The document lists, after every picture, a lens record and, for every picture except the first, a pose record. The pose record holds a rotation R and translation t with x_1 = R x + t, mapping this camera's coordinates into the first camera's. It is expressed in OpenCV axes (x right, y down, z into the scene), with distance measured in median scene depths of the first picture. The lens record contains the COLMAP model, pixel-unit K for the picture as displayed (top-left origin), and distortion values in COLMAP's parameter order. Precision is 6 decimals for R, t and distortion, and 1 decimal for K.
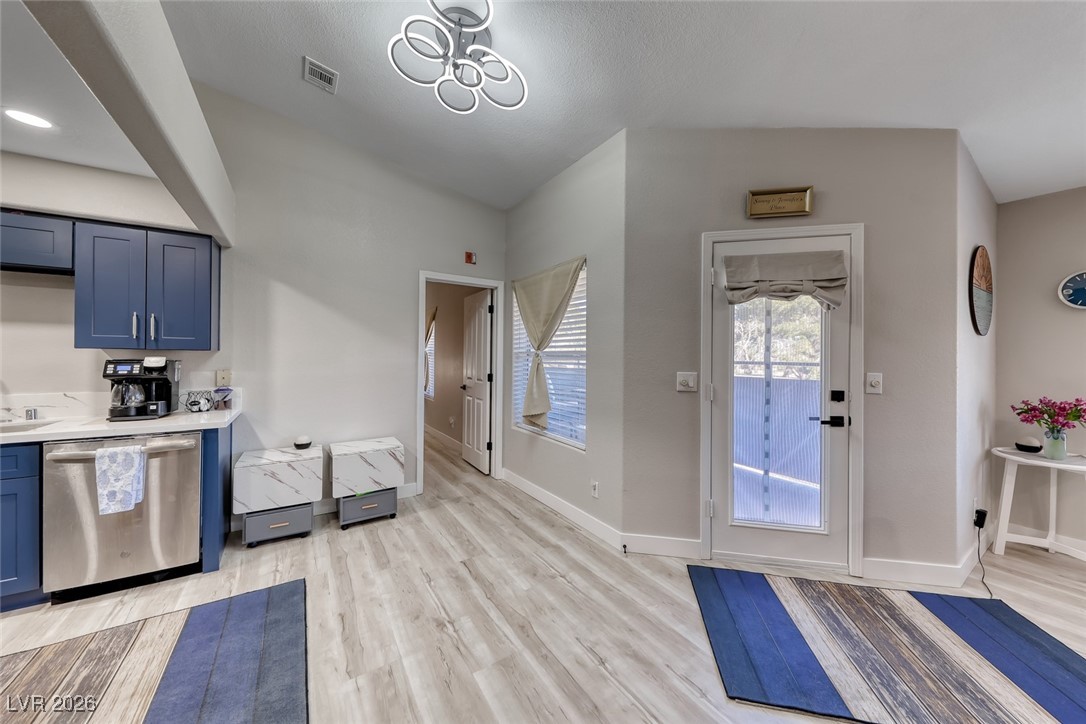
lens RADIAL K [[373.9, 0, 539.5], [0, 373.9, 354.2], [0, 0, 1]] dist [0.021959, -0.008451]
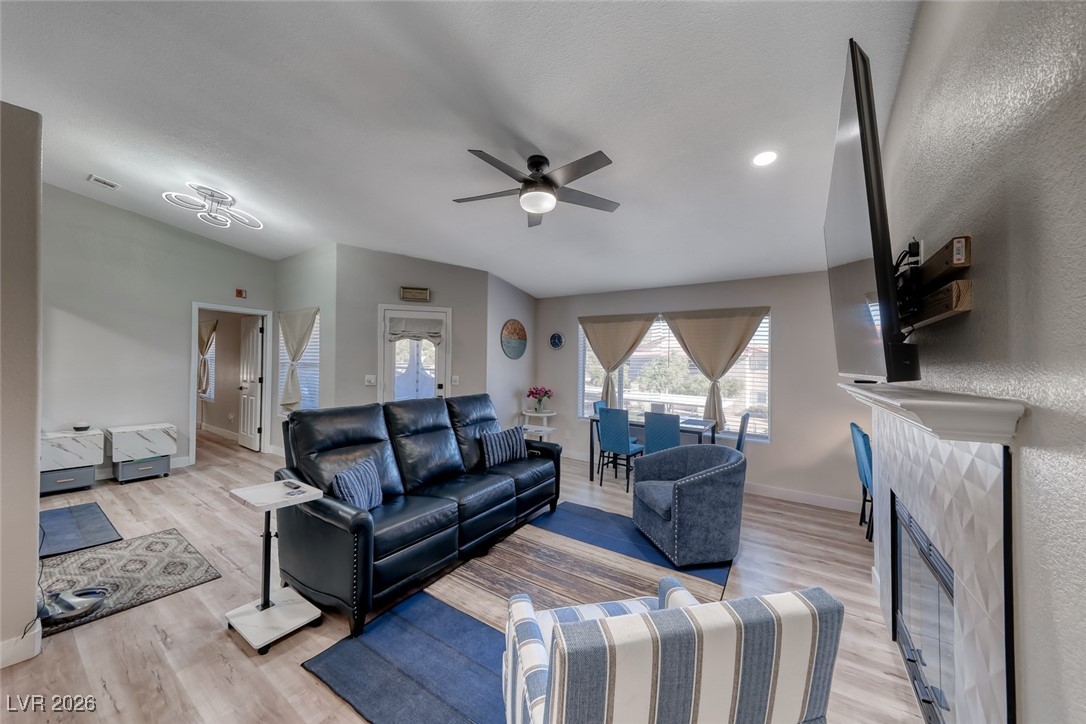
lens RADIAL K [[373.3, 0, 540.7], [0, 373.3, 360.9], [0, 0, 1]] dist [0.015218, -0.006455]
pose [[0.917640, 0.015884, 0.397094, 0.453816], [-0.017248, 0.999851, -0.000137, -0.043869], [-0.397037, -0.006723, 0.917778, -1.163330]]
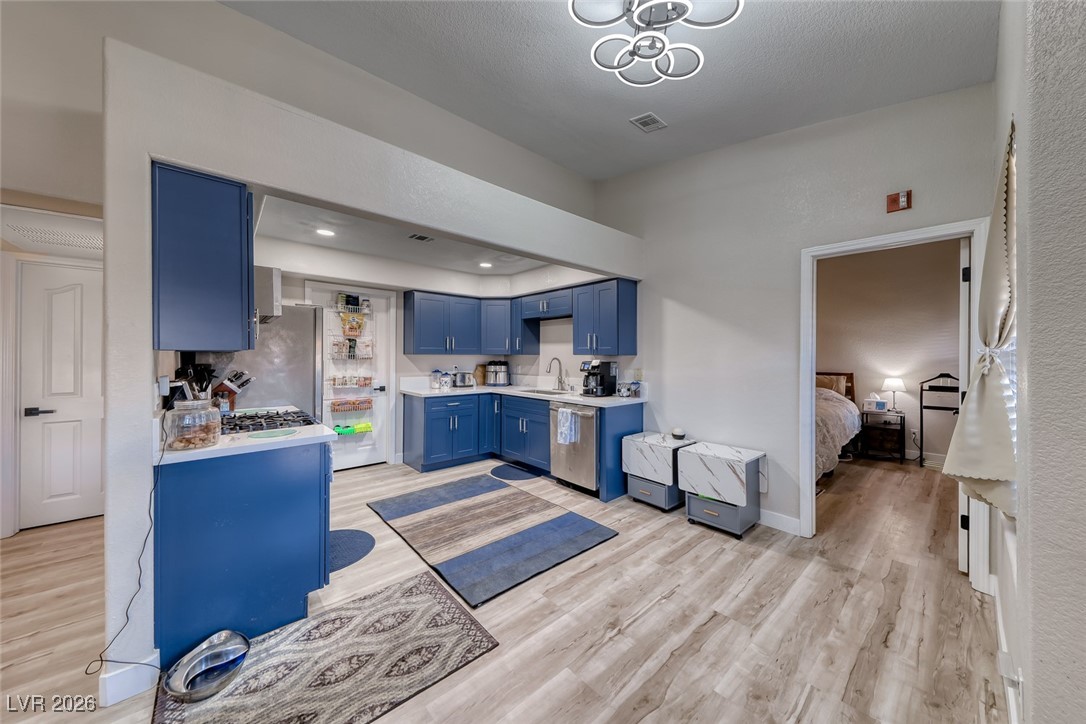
lens RADIAL K [[369.5, 0, 542.1], [0, 369.5, 357.6], [0, 0, 1]] dist [0.031362, -0.012446]
pose [[0.157496, -0.005492, -0.987504, 0.550614], [0.003303, 0.999982, -0.005035, 0.005936], [0.987514, -0.002469, 0.157512, 0.517664]]
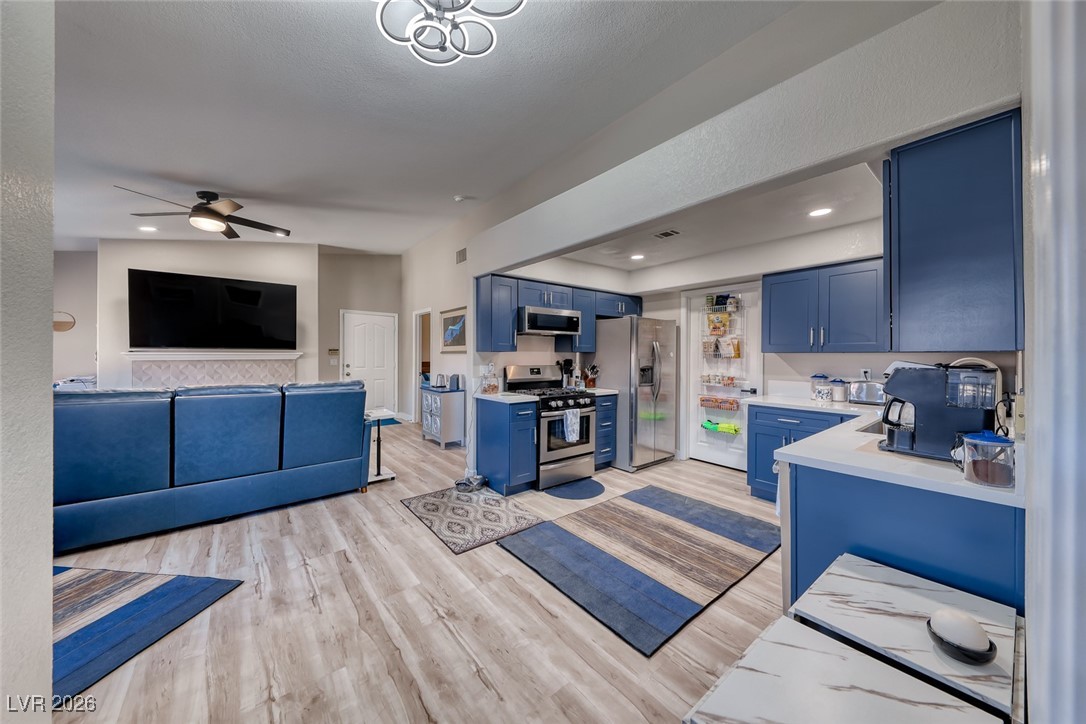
lens RADIAL K [[369.5, 0, 542.1], [0, 369.5, 357.6], [0, 0, 1]] dist [0.031362, -0.012446]
pose [[-0.993315, -0.010519, -0.114954, -0.303138], [-0.010790, 0.999940, 0.001731, 0.005063], [0.114929, 0.002960, -0.993369, 1.614930]]
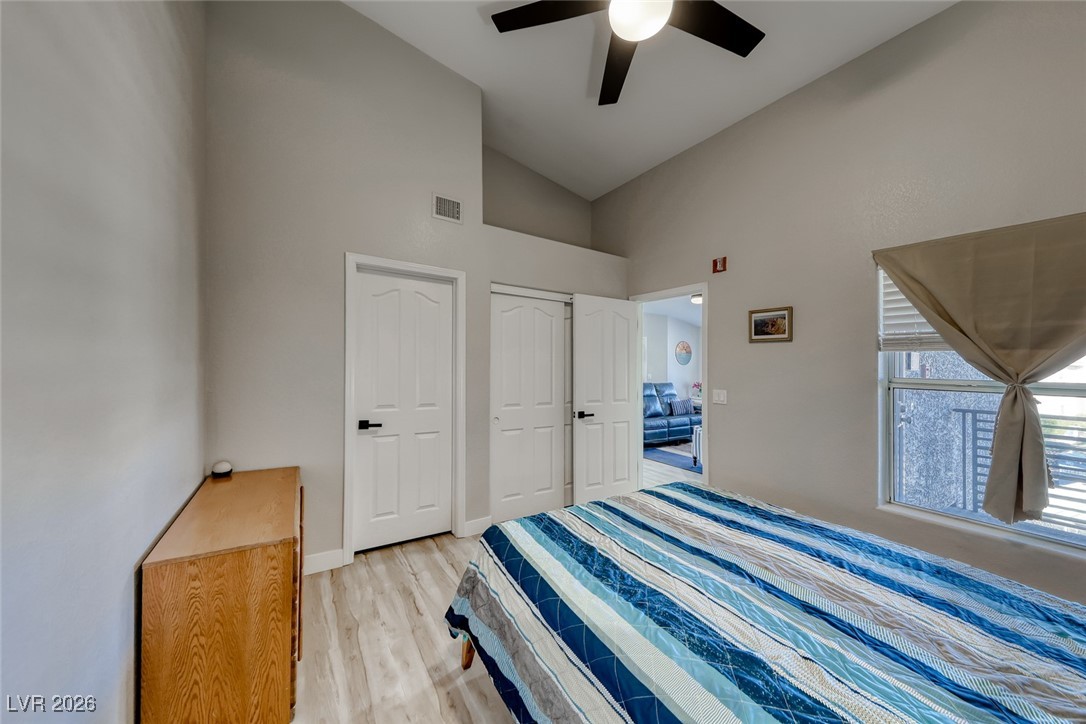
lens RADIAL K [[370.3, 0, 540.5], [0, 370.3, 350.3], [0, 0, 1]] dist [0.013896, -0.000207]
pose [[0.999977, -0.001316, -0.006707, -0.284265], [0.001173, 0.999773, -0.021254, -0.113999], [0.006733, 0.021245, 0.999752, -2.952613]]
